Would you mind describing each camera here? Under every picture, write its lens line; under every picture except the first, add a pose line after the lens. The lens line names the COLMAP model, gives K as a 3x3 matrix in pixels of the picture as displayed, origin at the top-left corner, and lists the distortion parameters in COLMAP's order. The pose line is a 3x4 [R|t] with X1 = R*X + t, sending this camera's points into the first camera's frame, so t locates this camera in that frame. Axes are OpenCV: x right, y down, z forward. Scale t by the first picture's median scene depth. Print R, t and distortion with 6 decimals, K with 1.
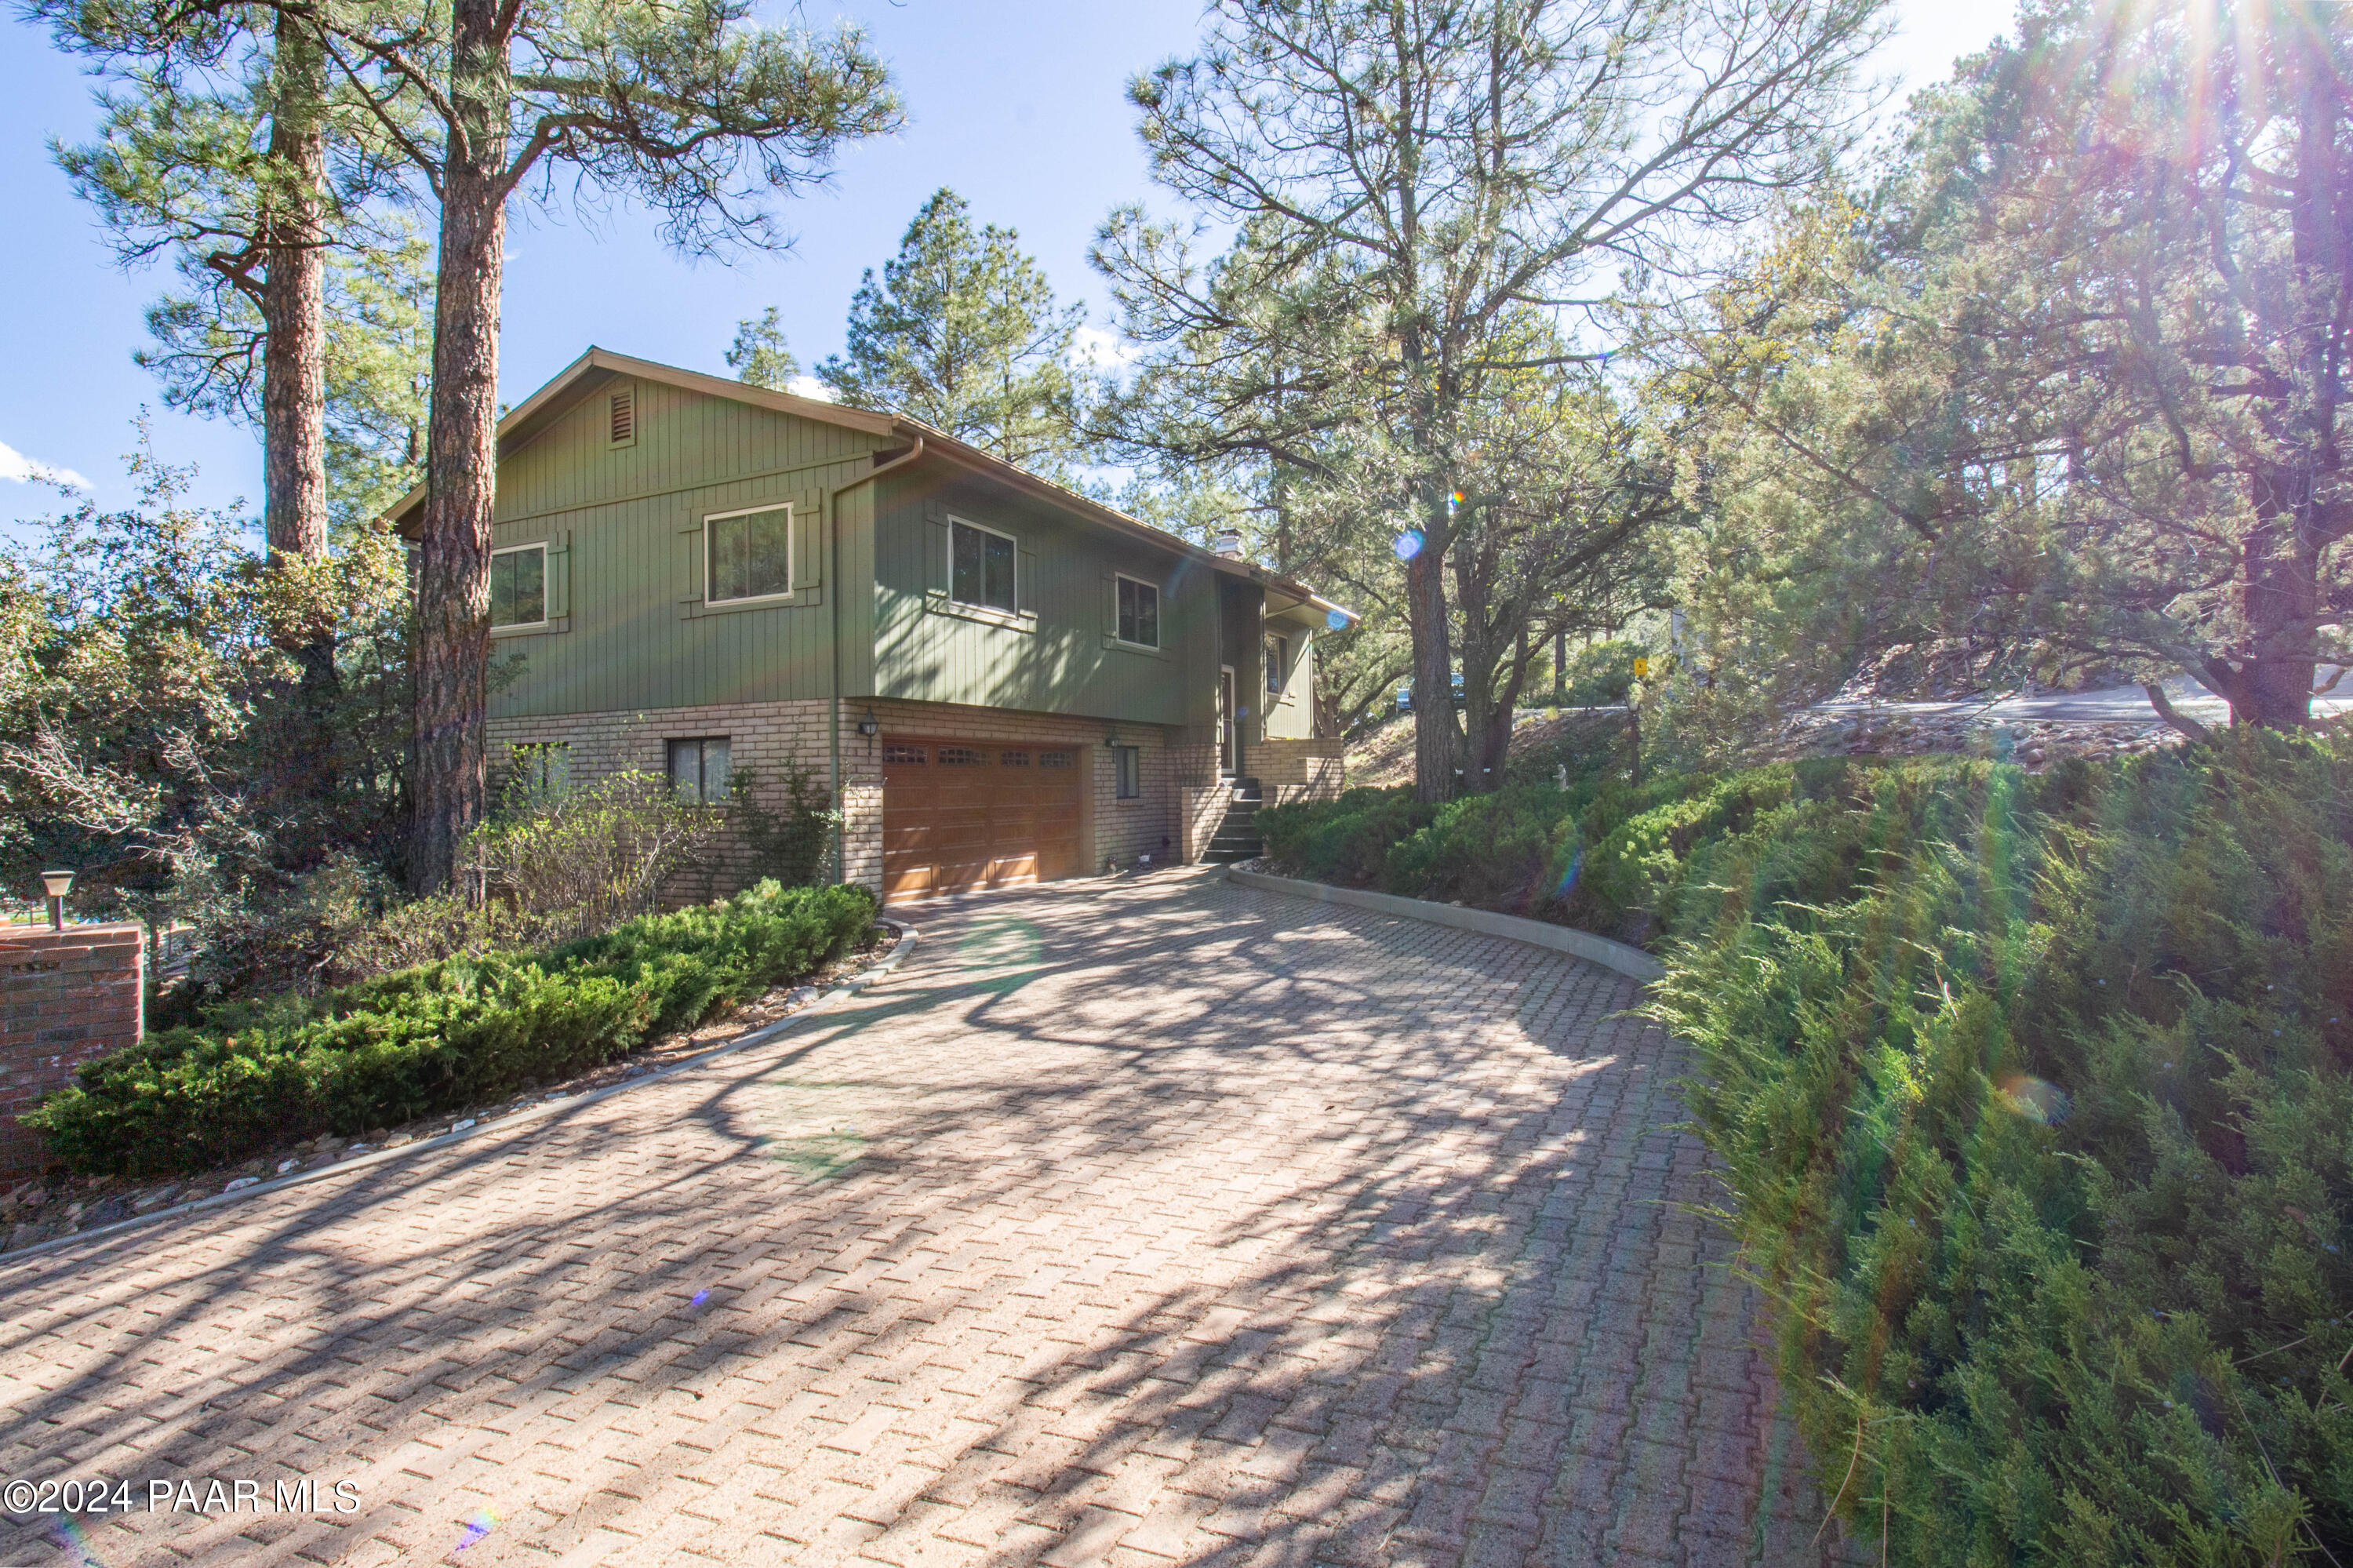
lens RADIAL K [[1088.7, 0, 1181.1], [0, 1088.7, 787.0], [0, 0, 1]] dist [-0.013683, -0.000814]
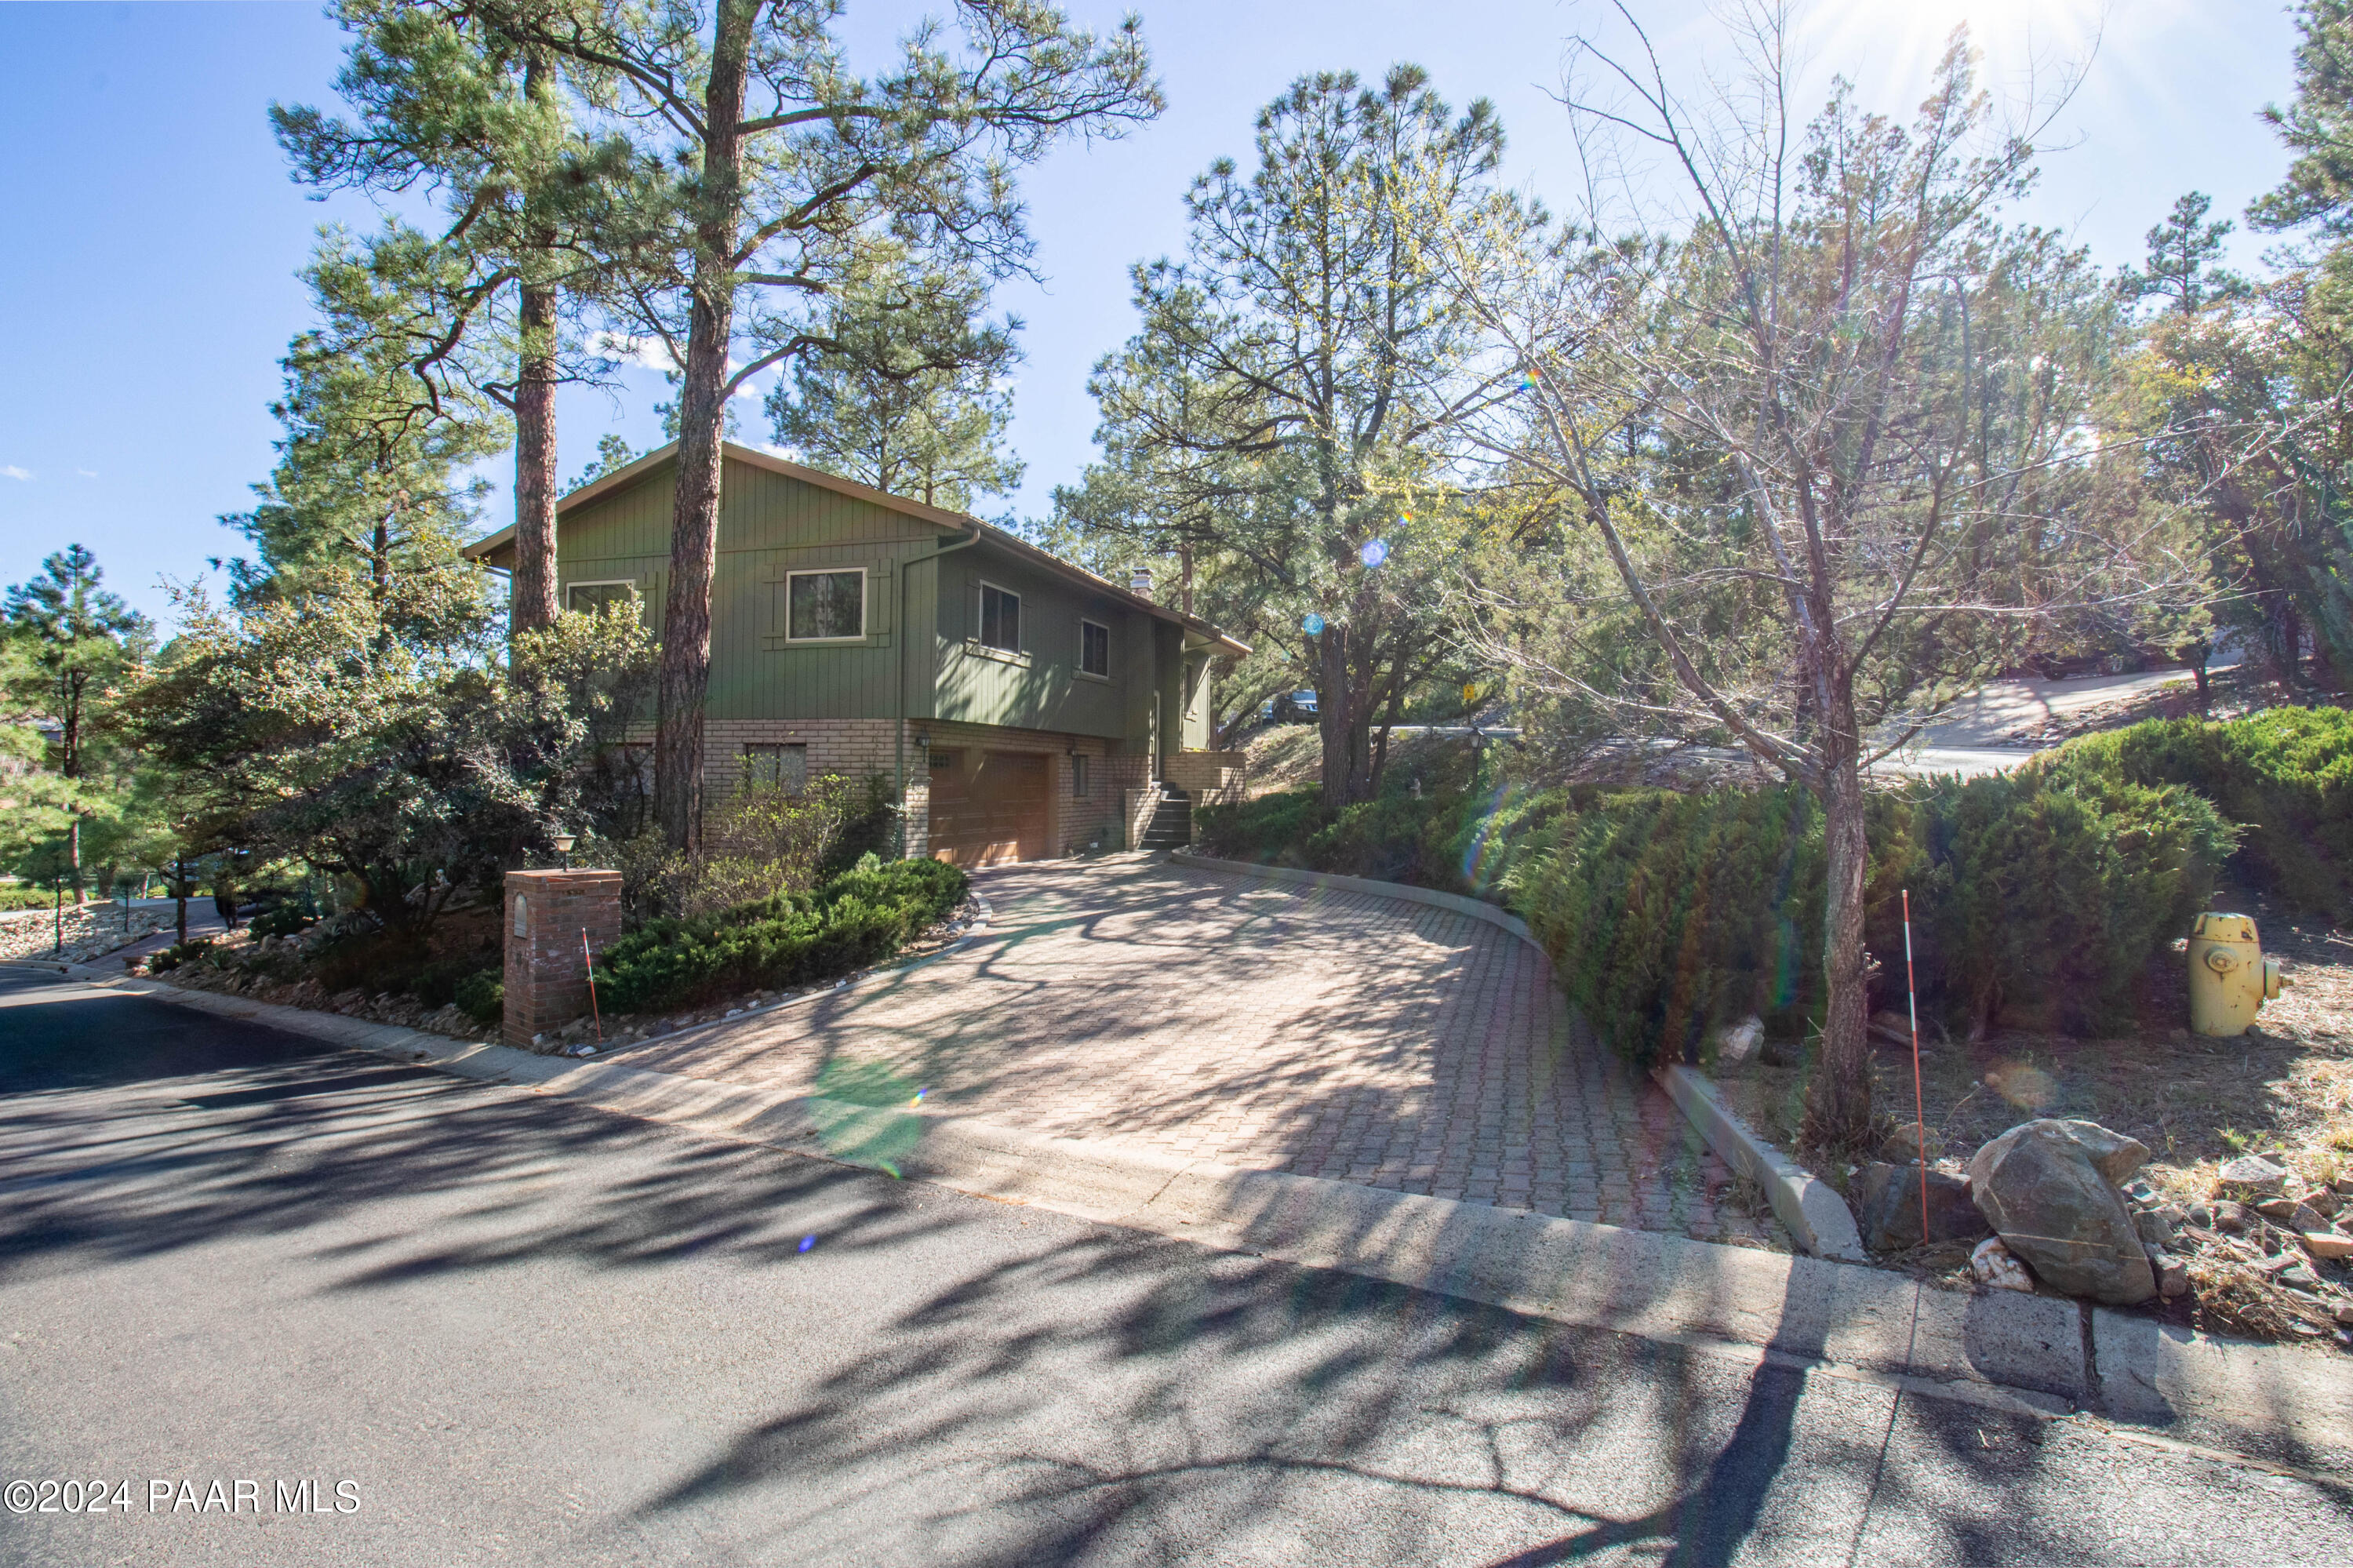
lens RADIAL K [[1088.7, 0, 1172.9], [0, 1088.7, 794.4], [0, 0, 1]] dist [-0.013683, -0.000814]
pose [[0.989506, 0.021425, 0.142893, -0.169371], [-0.022914, 0.999699, 0.008782, -0.008503], [-0.142662, -0.011964, 0.989699, -0.344954]]
